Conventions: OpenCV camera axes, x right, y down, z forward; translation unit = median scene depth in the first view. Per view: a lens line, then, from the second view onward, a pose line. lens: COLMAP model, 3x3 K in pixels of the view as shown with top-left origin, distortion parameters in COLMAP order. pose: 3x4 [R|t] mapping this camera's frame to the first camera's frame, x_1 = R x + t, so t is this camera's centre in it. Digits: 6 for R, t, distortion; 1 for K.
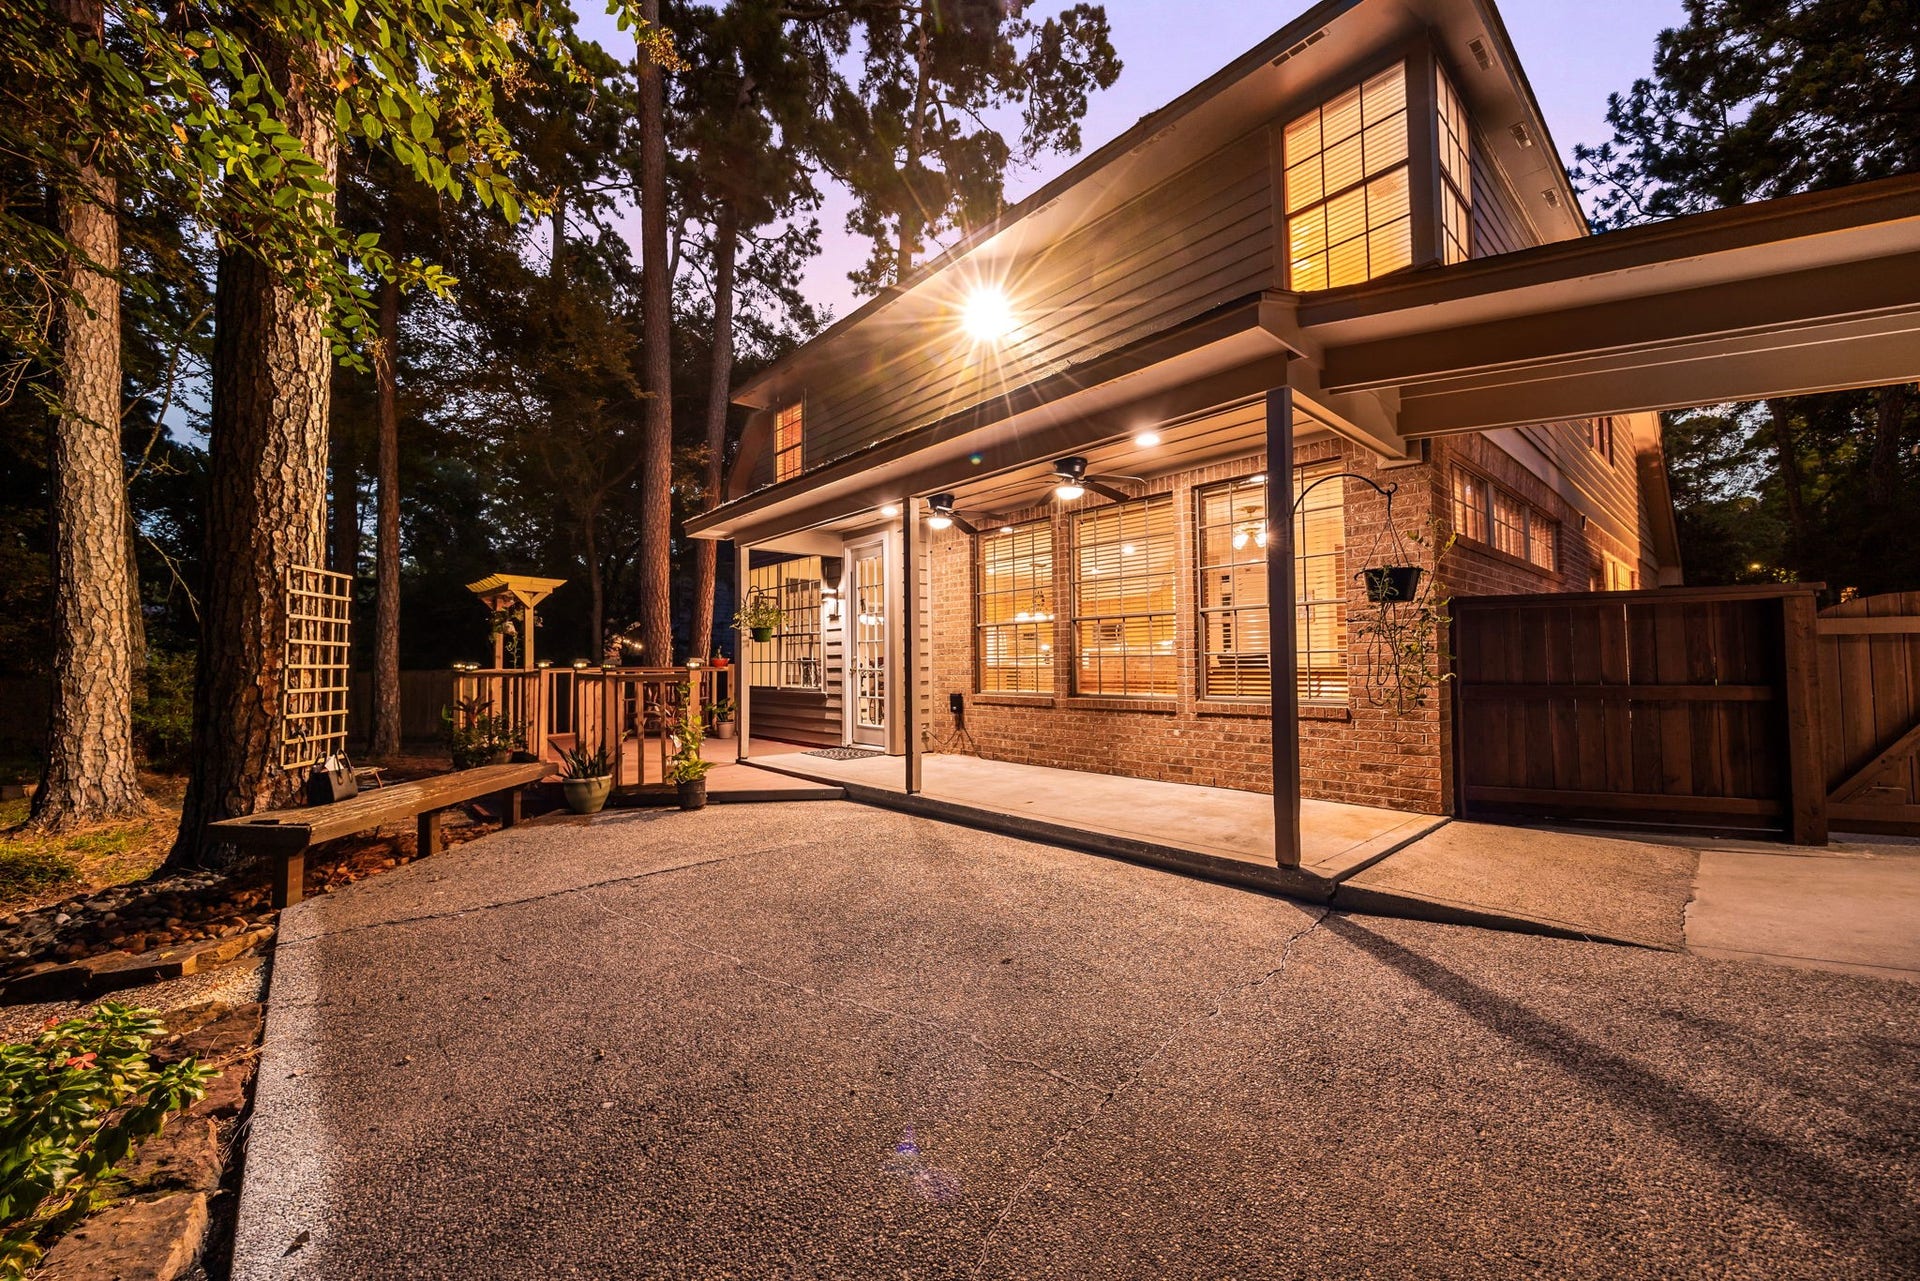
lens RADIAL K [[737.9, 0, 958.8], [0, 737.9, 633.3], [0, 0, 1]] dist [-0.000691, -0.000083]
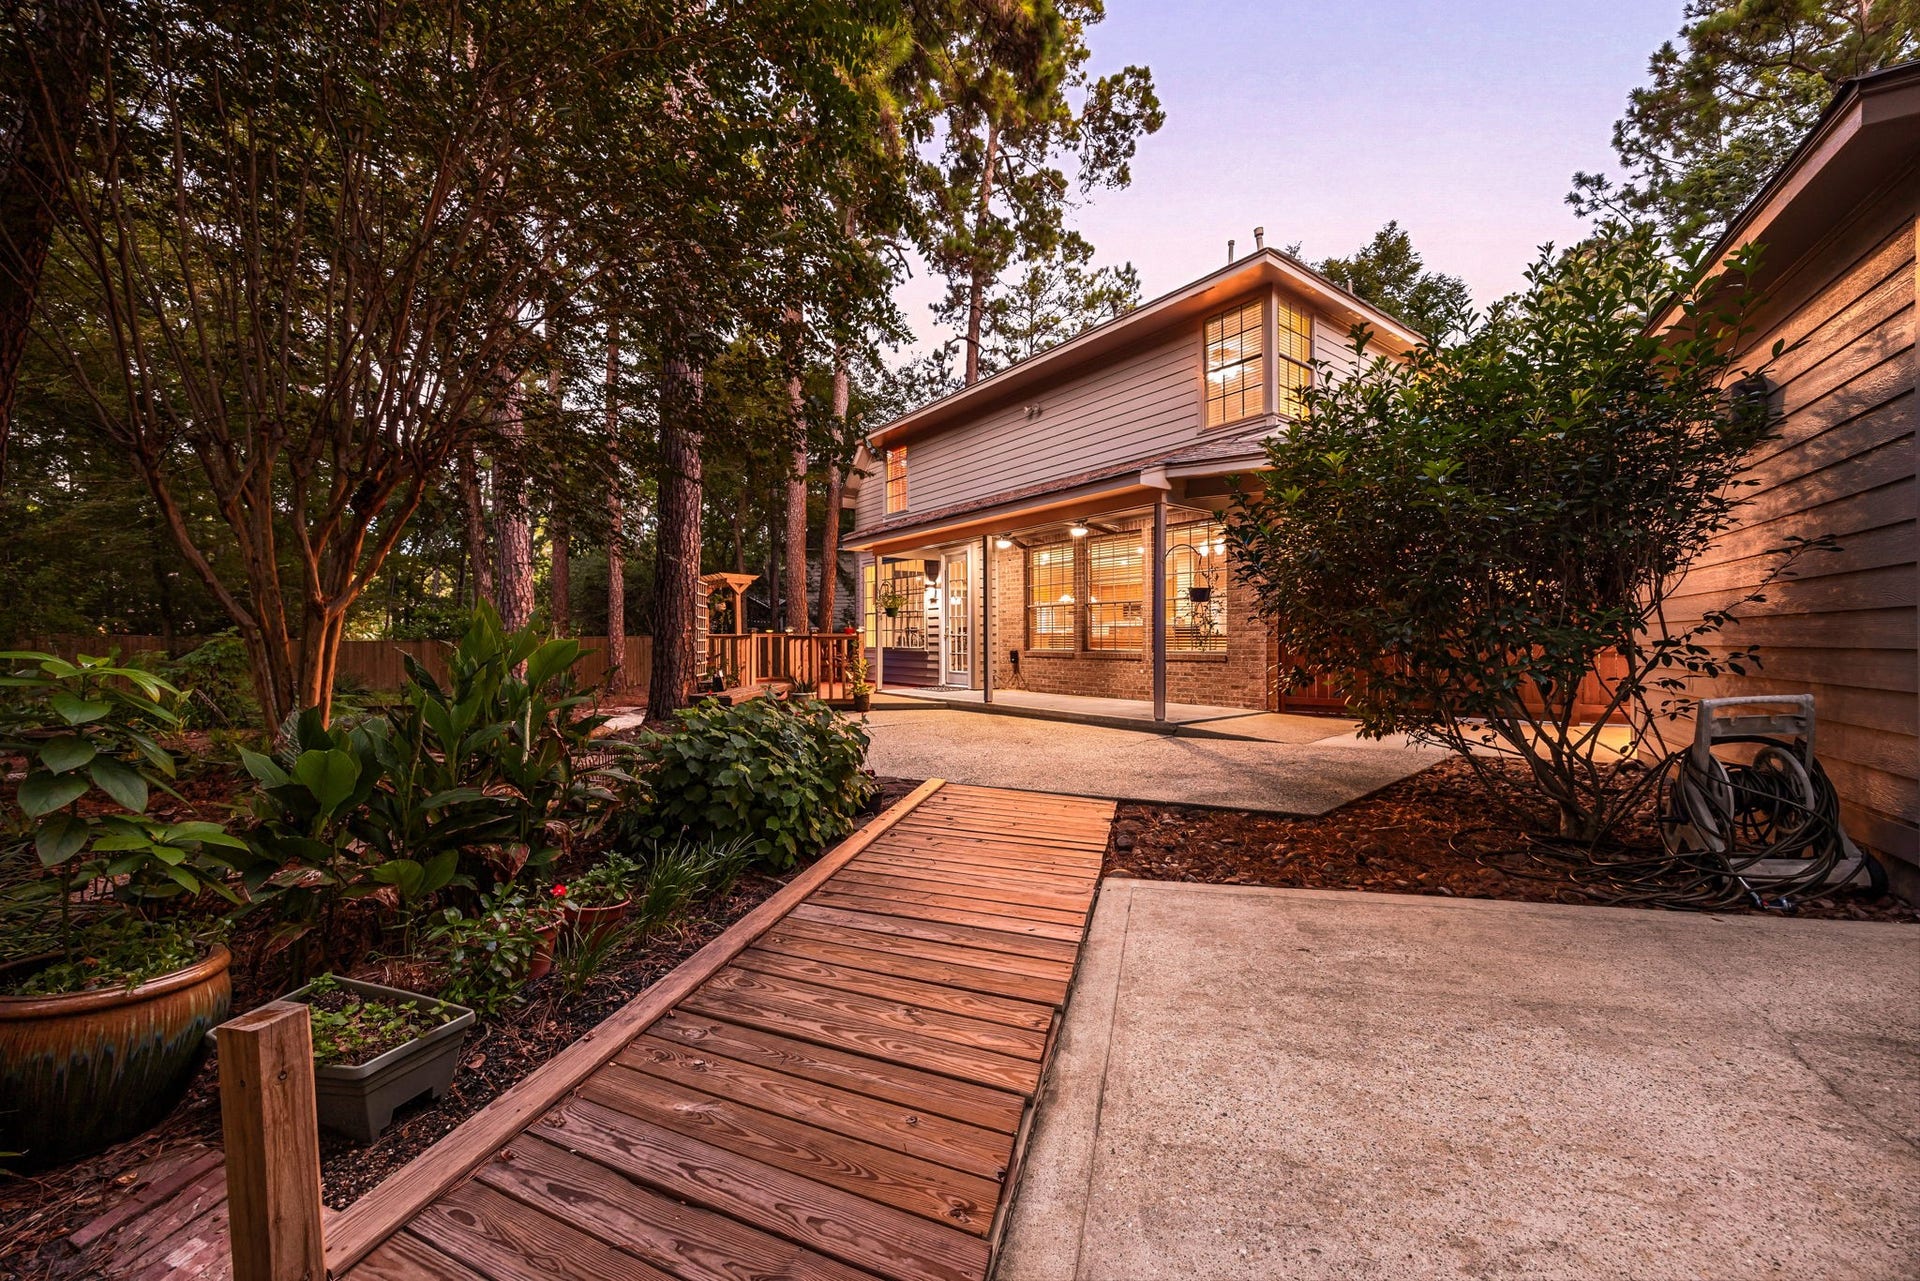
lens RADIAL K [[737.9, 0, 958.8], [0, 737.9, 633.3], [0, 0, 1]] dist [-0.000691, -0.000083]
pose [[0.996108, 0.005863, -0.087949, 0.014778], [-0.002614, 0.999312, 0.037008, -0.010473], [0.088105, -0.036634, 0.995437, -0.491320]]
